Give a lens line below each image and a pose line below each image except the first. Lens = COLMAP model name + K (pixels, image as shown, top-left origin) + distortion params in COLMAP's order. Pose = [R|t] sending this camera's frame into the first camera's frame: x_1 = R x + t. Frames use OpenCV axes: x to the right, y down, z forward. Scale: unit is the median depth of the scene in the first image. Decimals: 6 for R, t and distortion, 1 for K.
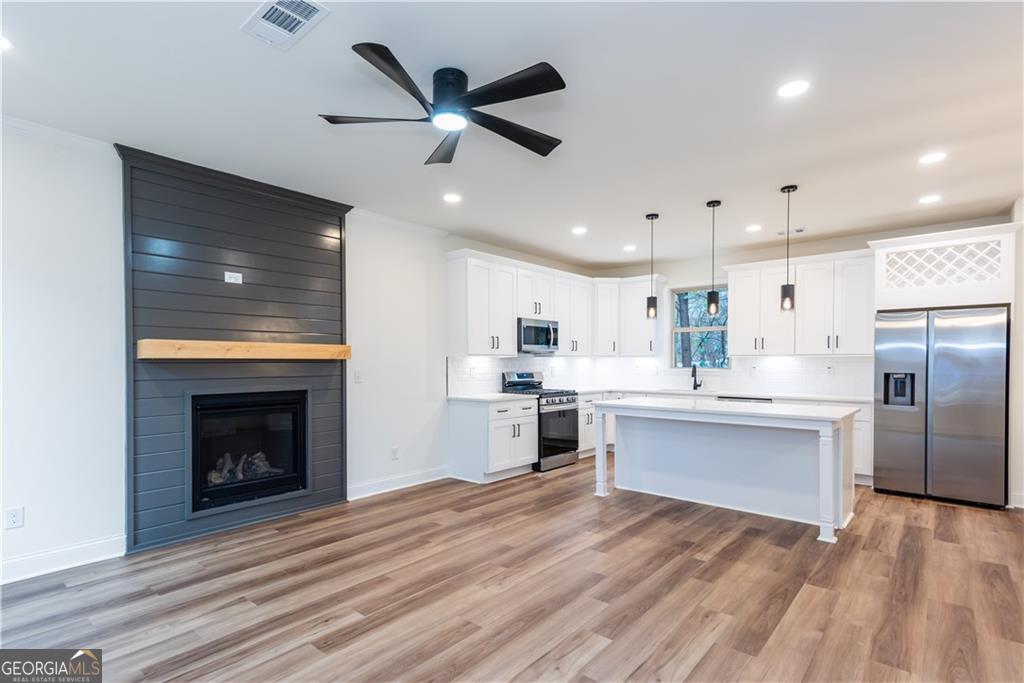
lens RADIAL K [[502.6, 0, 519.2], [0, 502.6, 367.9], [0, 0, 1]] dist [0.003683, 0.000102]
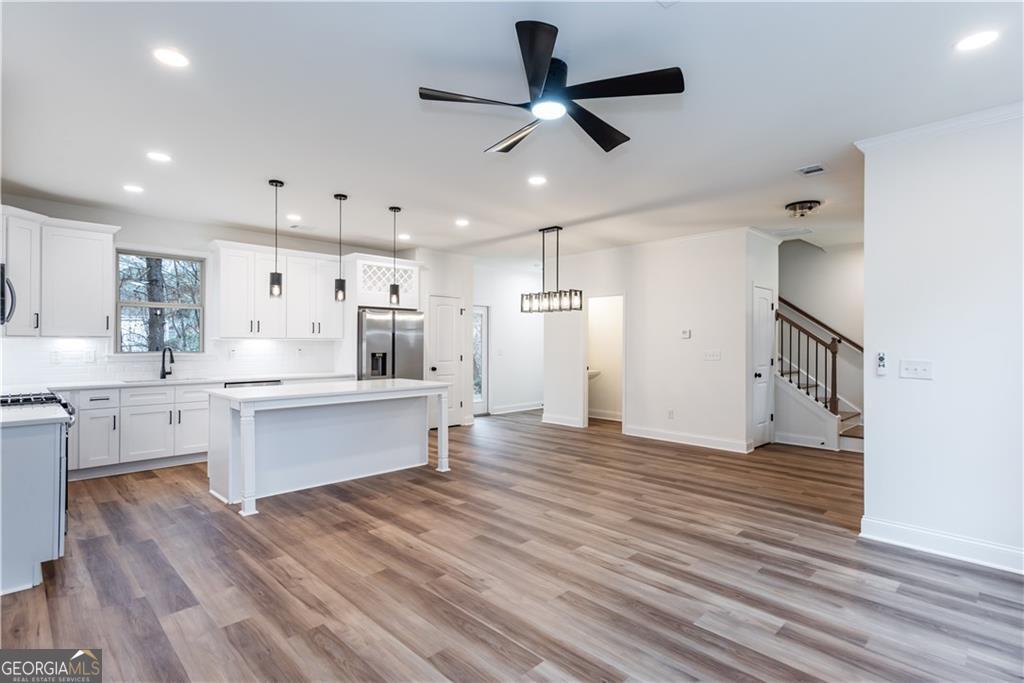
lens RADIAL K [[499.9, 0, 506.9], [0, 499.9, 340.9], [0, 0, 1]] dist [0.011144, 0.011422]
pose [[0.102628, 0.005572, 0.994704, -0.765660], [0.010244, 0.999925, -0.006658, -0.013188], [-0.994667, 0.010873, 0.102563, 0.662617]]
